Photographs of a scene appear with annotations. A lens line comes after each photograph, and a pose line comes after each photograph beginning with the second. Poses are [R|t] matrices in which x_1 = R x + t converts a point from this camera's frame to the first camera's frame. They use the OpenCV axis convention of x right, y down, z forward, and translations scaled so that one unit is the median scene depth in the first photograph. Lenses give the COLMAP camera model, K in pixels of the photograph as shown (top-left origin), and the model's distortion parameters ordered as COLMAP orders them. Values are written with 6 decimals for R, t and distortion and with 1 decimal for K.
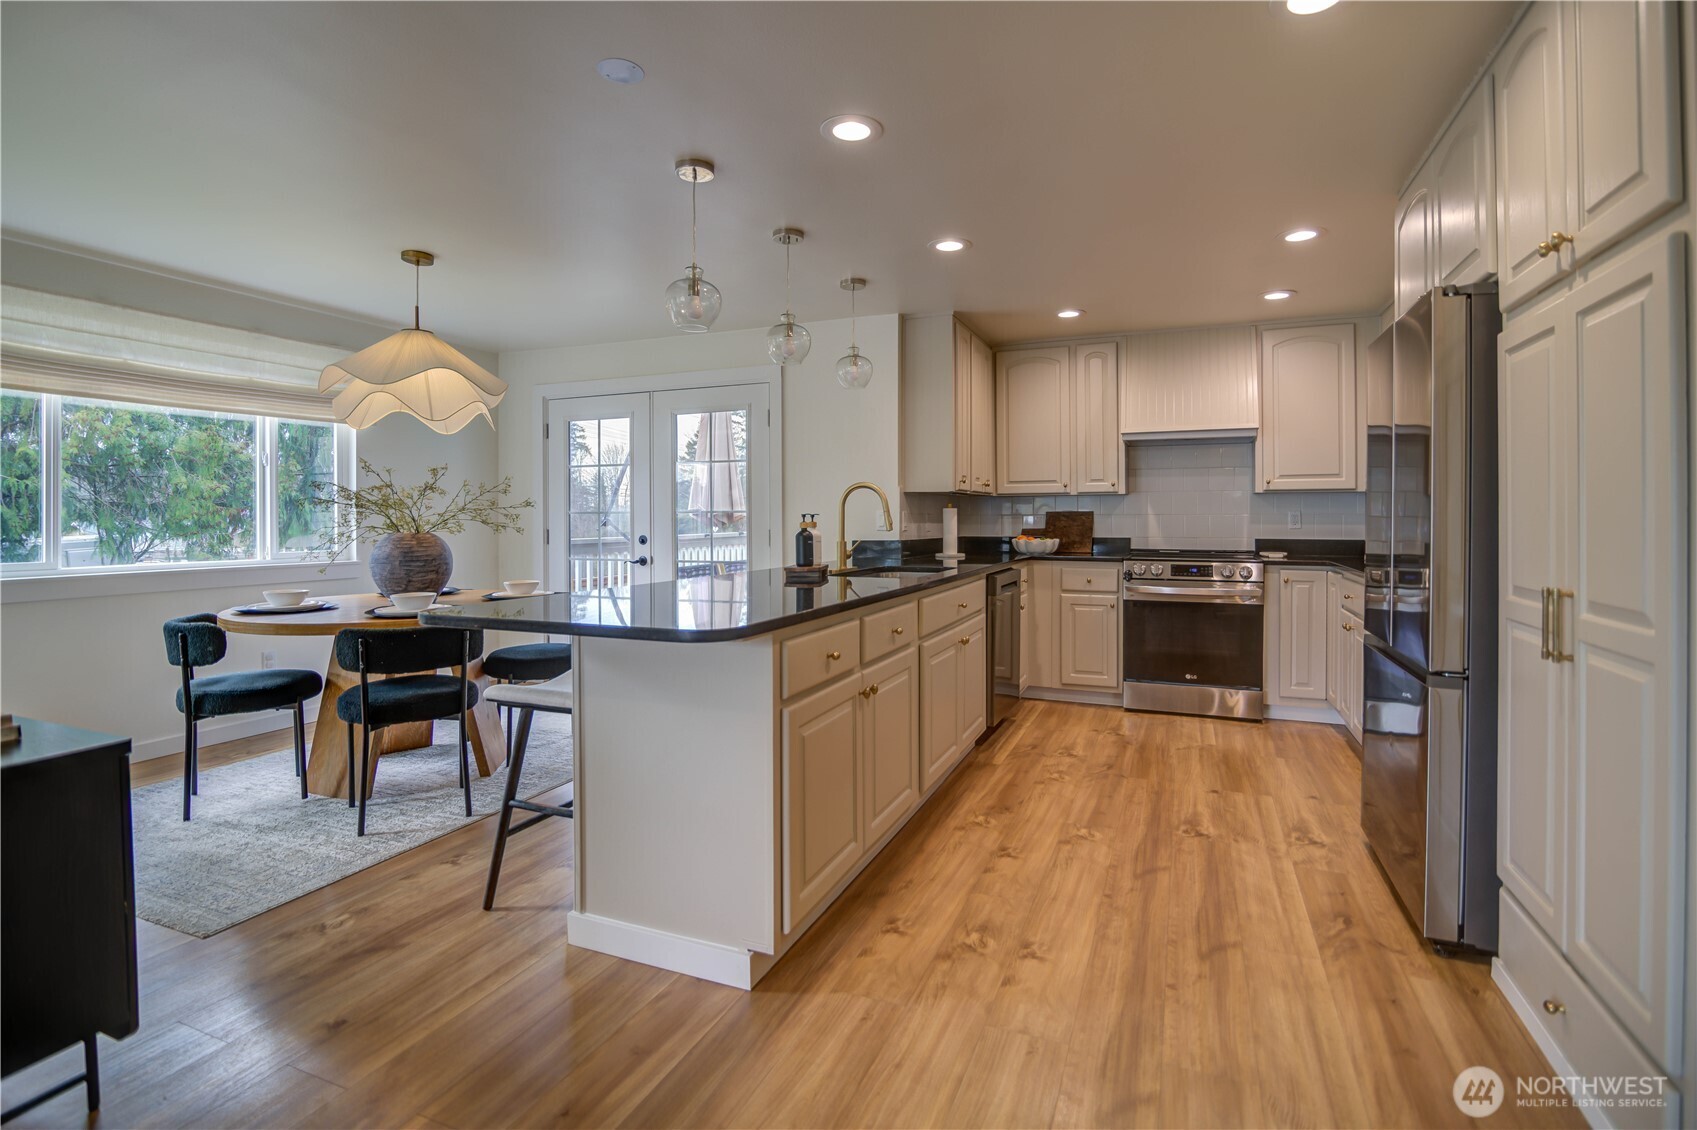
lens RADIAL K [[796.0, 0, 859.8], [0, 796.0, 516.5], [0, 0, 1]] dist [-0.024939, 0.003367]
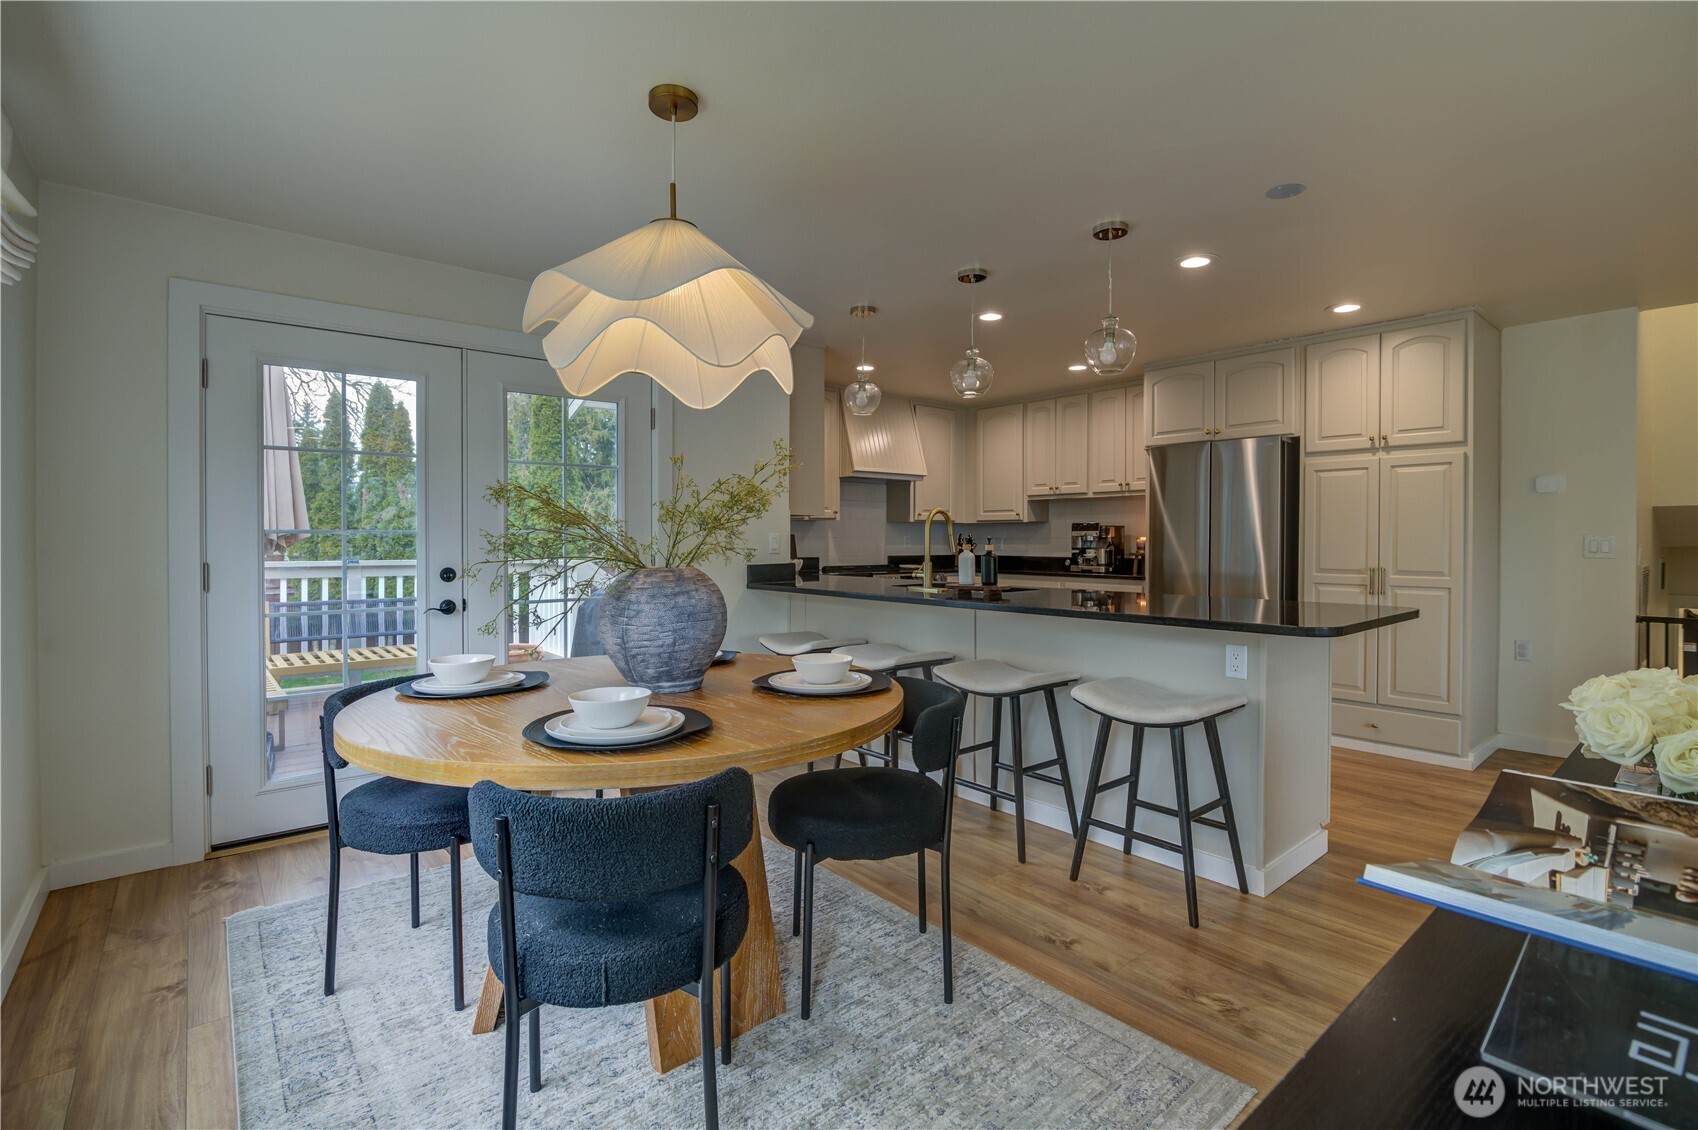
lens RADIAL K [[796.5, 0, 860.6], [0, 796.5, 548.9], [0, 0, 1]] dist [-0.024939, 0.003367]
pose [[0.453737, -0.009498, 0.891085, -1.094197], [-0.001750, 0.999932, 0.011549, 0.000756], [-0.891134, -0.006800, 0.453689, 0.644858]]
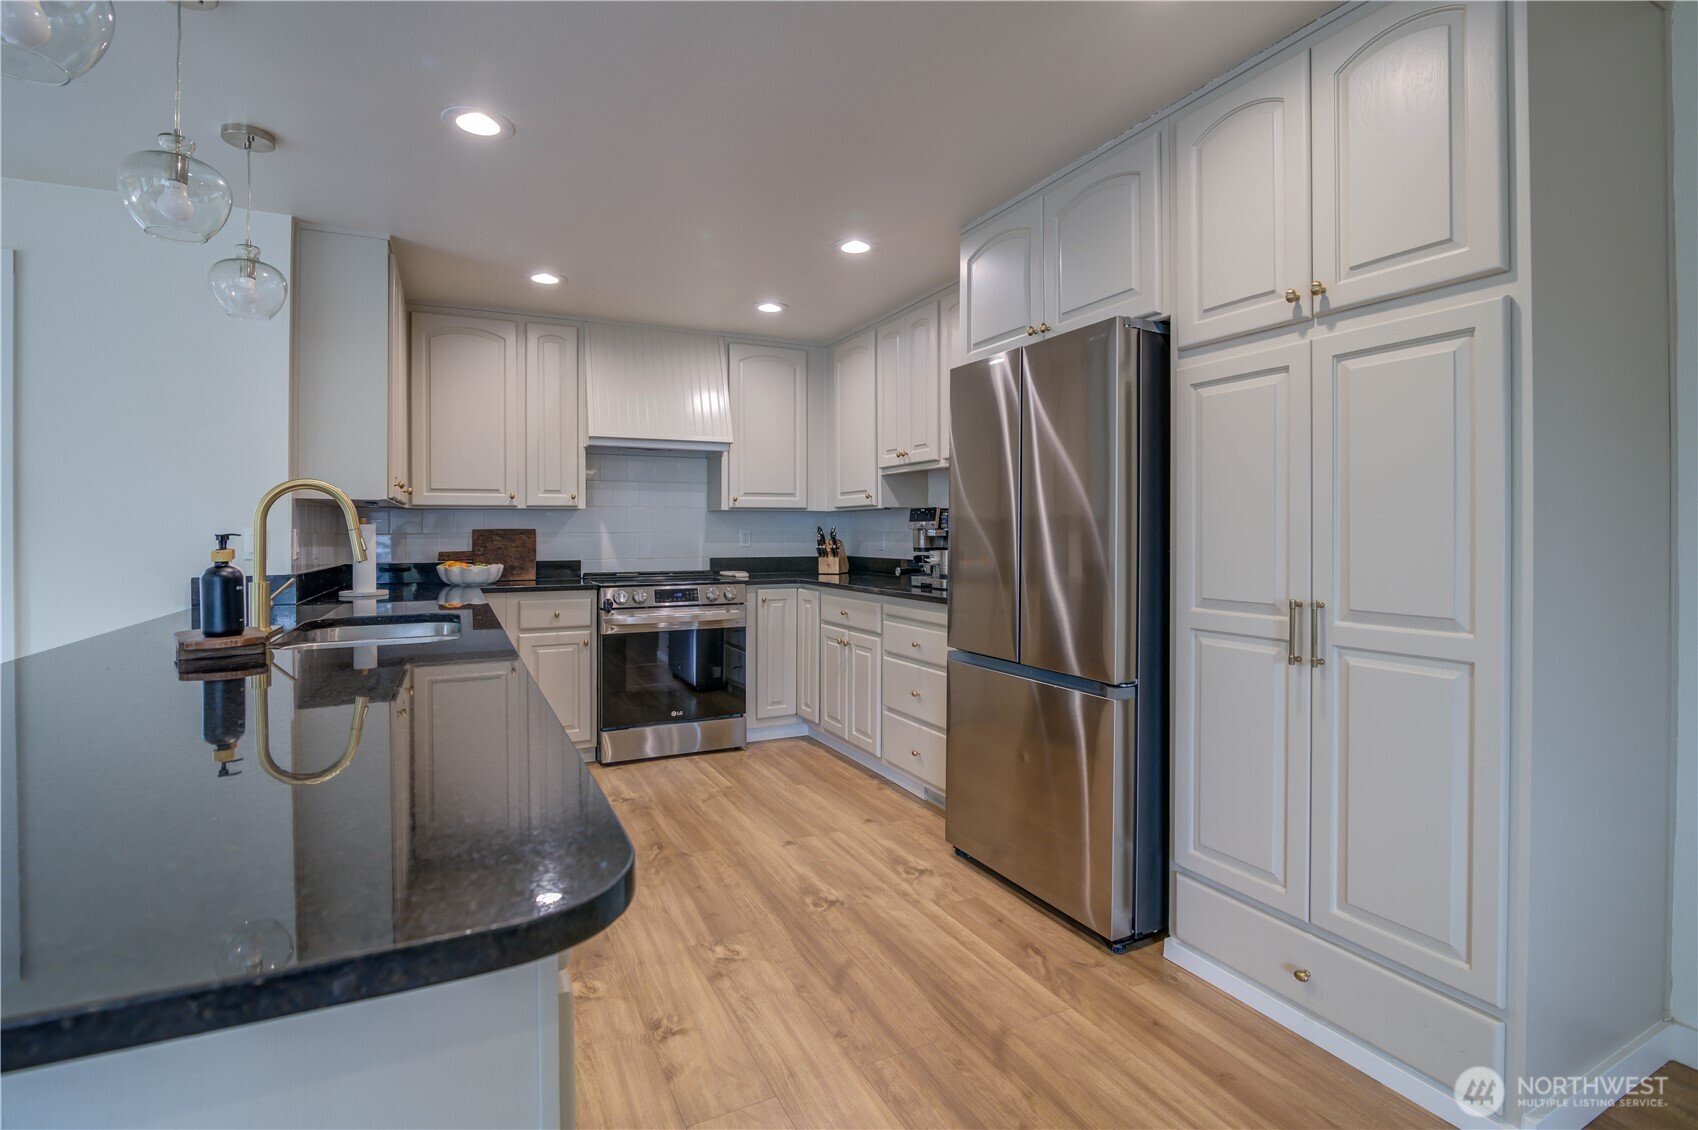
lens RADIAL K [[796.5, 0, 844.6], [0, 796.5, 533.1], [0, 0, 1]] dist [-0.024939, 0.003367]
pose [[0.656244, -0.001820, 0.754546, -0.186951], [0.002481, 0.999997, 0.000255, -0.002900], [-0.754544, 0.001705, 0.656247, 0.361945]]
